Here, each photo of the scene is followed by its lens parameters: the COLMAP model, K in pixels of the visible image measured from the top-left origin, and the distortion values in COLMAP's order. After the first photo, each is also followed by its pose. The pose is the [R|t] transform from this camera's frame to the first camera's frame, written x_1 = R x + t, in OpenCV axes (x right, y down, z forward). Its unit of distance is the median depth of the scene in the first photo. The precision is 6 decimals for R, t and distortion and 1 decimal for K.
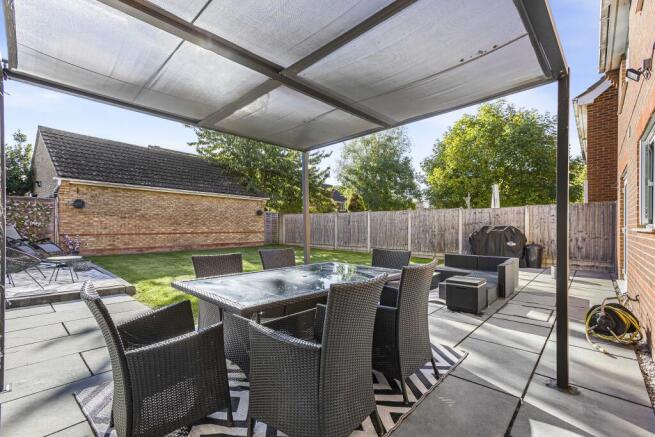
lens RADIAL K [[297.9, 0, 326.6], [0, 297.9, 222.8], [0, 0, 1]] dist [0.002826, 0.003789]
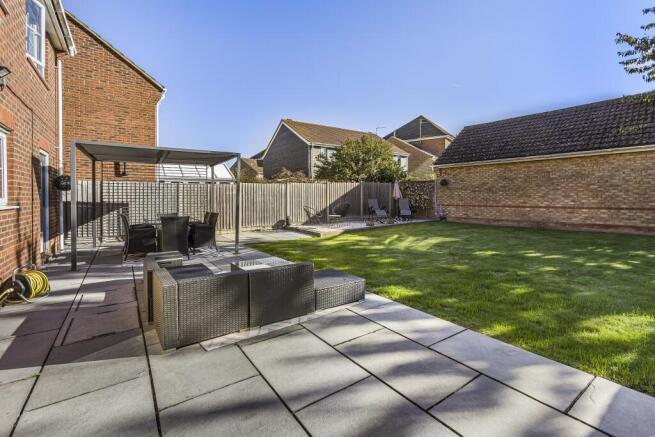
lens RADIAL K [[297.9, 0, 334.5], [0, 297.9, 200.3], [0, 0, 1]] dist [0.002826, 0.003789]
pose [[-0.180056, -0.002899, -0.983652, 0.487005], [0.005255, 0.999979, -0.003909, 0.017566], [0.983642, -0.005873, -0.180036, 0.627033]]
